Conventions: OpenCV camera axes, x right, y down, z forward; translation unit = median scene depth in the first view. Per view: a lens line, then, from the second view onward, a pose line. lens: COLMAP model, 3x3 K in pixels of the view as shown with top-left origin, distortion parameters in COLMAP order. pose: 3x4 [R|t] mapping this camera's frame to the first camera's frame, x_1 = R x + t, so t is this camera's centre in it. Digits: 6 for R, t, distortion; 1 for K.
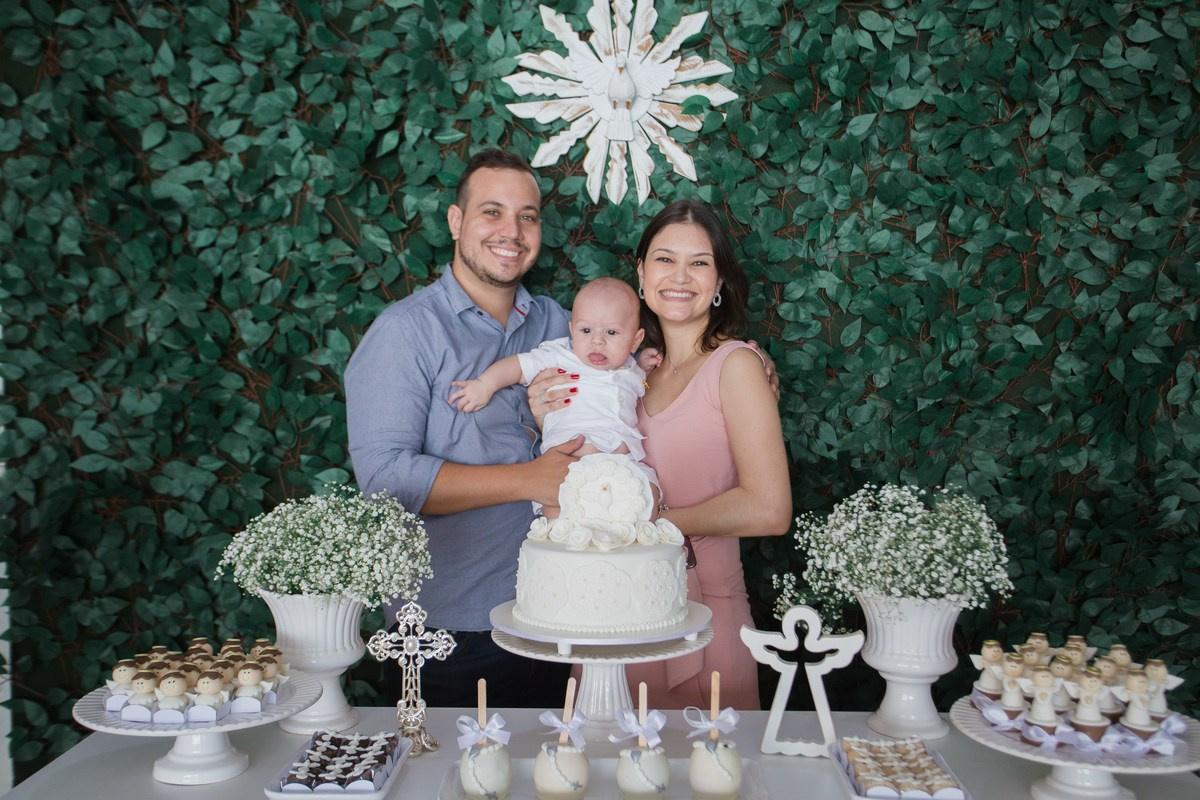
lens RADIAL K [[1159.3, 0, 600.0], [0, 1159.3, 400.0], [0, 0, 1]] dist [-0.007873, 0.096104]
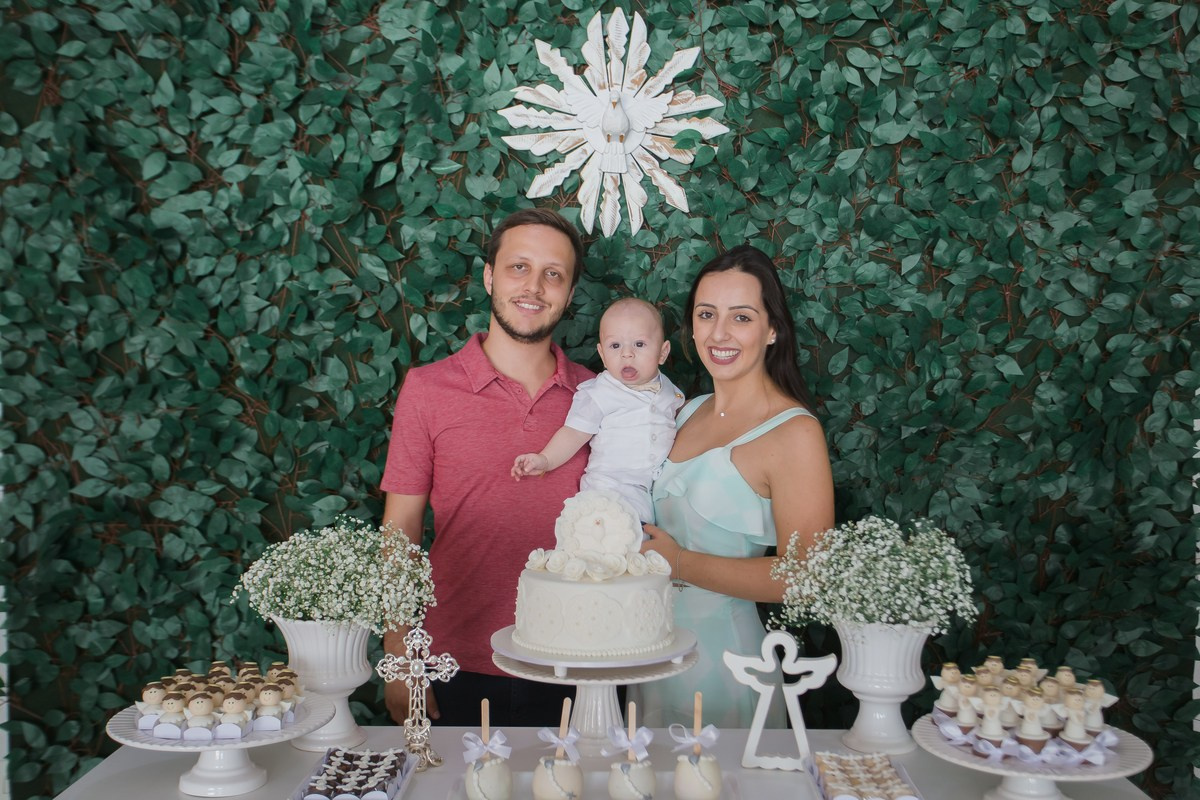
lens RADIAL K [[1255.2, 0, 618.3], [0, 1255.2, 408.1], [0, 0, 1]] dist [-0.004646, 0.112837]
pose [[0.999771, 0.003297, 0.021163, -0.001257], [-0.003445, 0.999970, 0.006989, -0.024513], [-0.021140, -0.007060, 0.999752, -0.106542]]
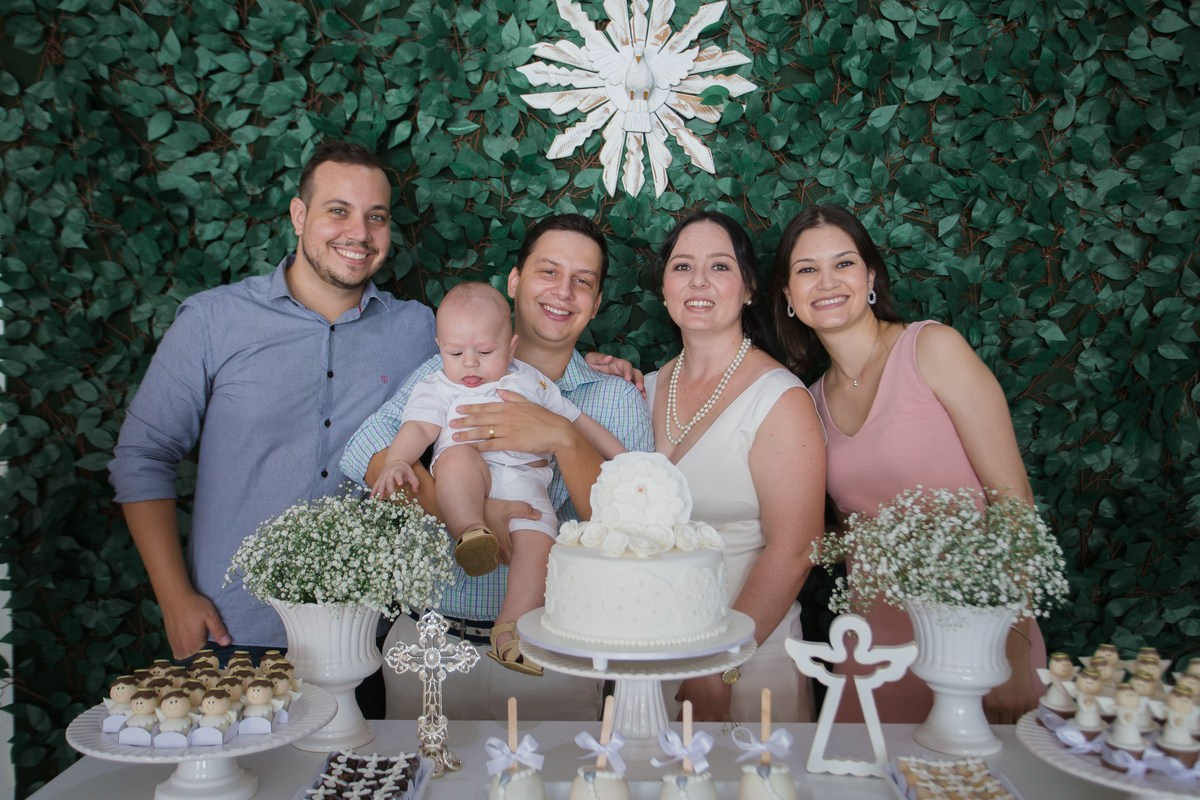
lens RADIAL K [[1095.0, 0, 598.0], [0, 1095.0, 399.9], [0, 0, 1]] dist [-0.013839, 0.093411]
pose [[0.999965, -0.000375, 0.008318, -0.023598], [0.000376, 1.000000, -0.000146, 0.002697], [-0.008318, 0.000150, 0.999965, 0.075552]]
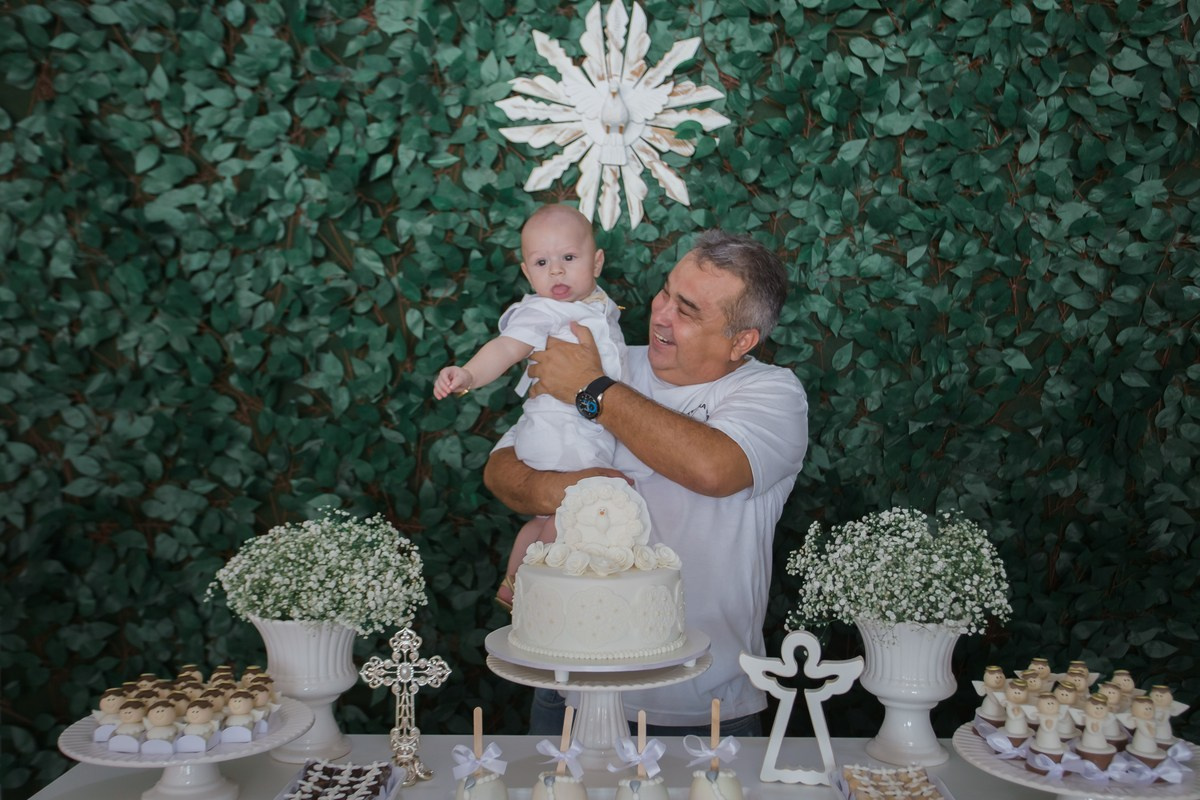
lens RADIAL K [[1134.8, 0, 599.2], [0, 1134.8, 407.4], [0, 0, 1]] dist [-0.012630, 0.088557]
pose [[0.999935, 0.000217, 0.011422, -0.005839], [-0.000052, 0.999896, -0.014436, 0.000421], [-0.011424, 0.014435, 0.999831, 0.020388]]
